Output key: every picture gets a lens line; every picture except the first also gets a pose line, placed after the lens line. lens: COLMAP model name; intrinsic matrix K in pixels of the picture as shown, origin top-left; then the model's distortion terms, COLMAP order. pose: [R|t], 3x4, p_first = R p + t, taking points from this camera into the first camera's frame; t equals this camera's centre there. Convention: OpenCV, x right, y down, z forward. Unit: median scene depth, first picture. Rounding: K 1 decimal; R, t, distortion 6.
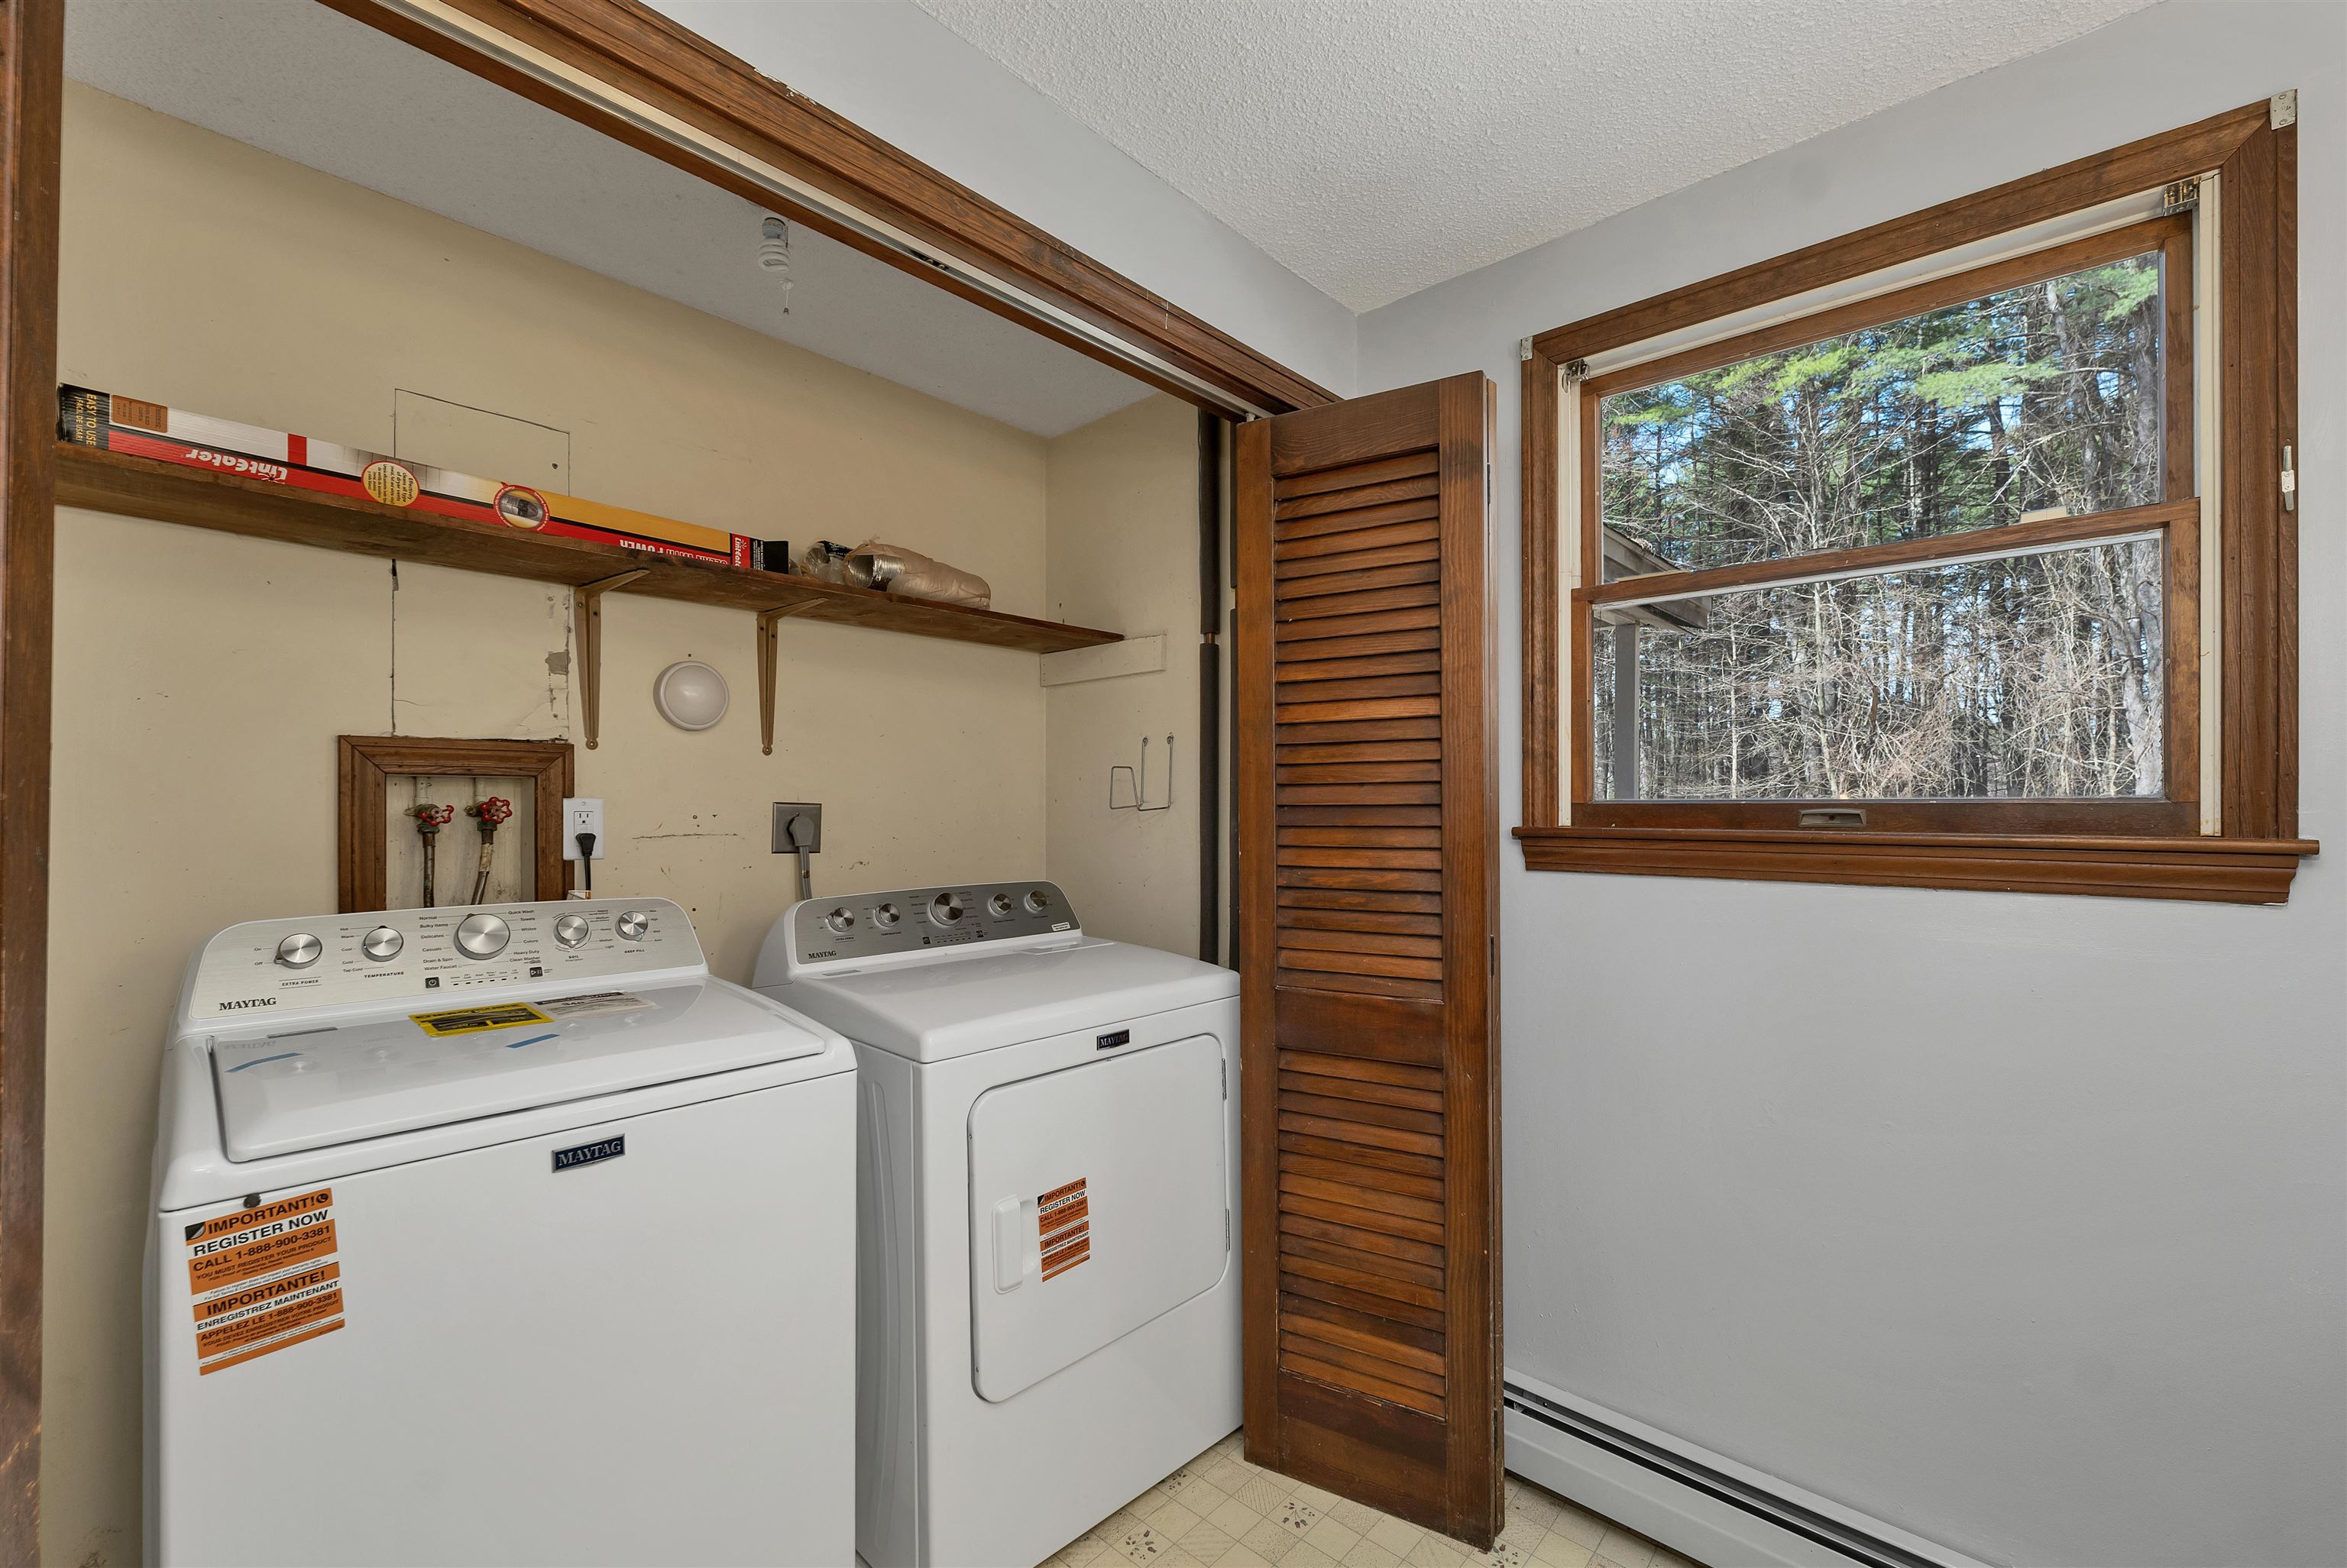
lens RADIAL K [[970.8, 0, 1165.9], [0, 970.8, 792.5], [0, 0, 1]] dist [0.000269, -0.000180]
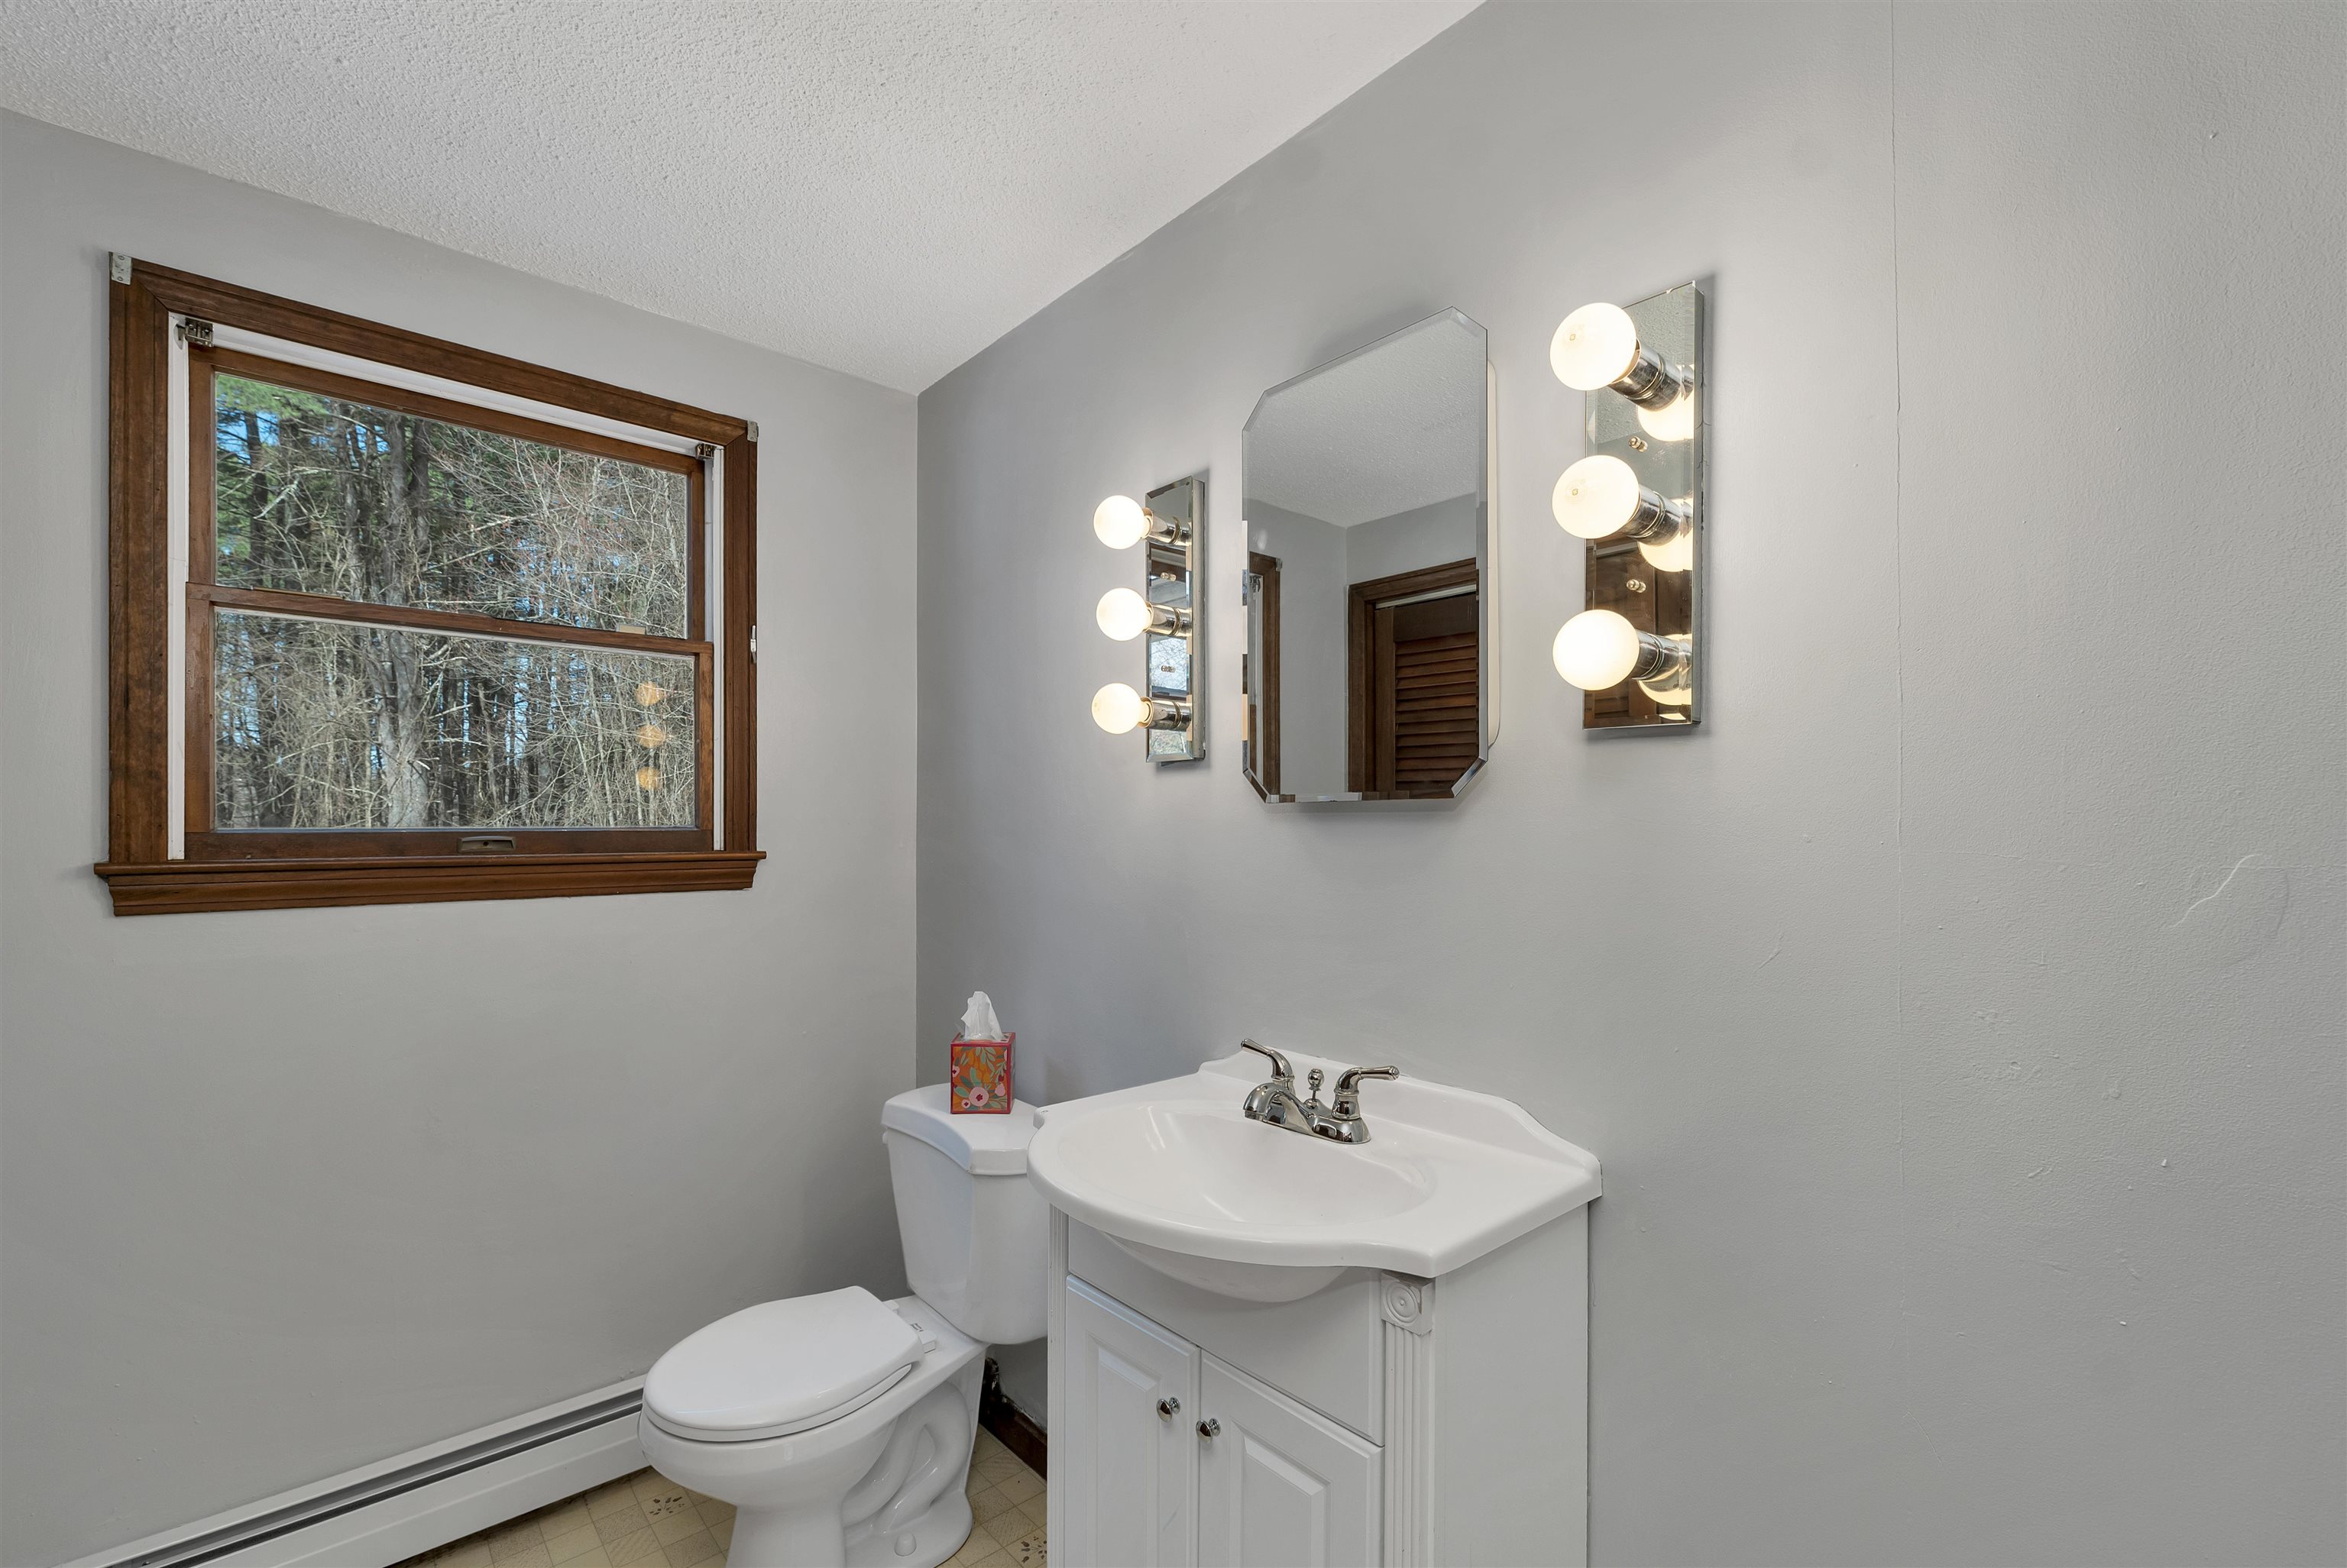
lens RADIAL K [[1009.3, 0, 1163.3], [0, 1009.3, 812.1], [0, 0, 1]] dist [-0.000856, -0.000240]
pose [[0.099840, 0.013594, 0.994911, -0.421957], [-0.007380, 0.999889, -0.012921, -0.002287], [-0.994976, -0.006053, 0.099929, 0.061036]]
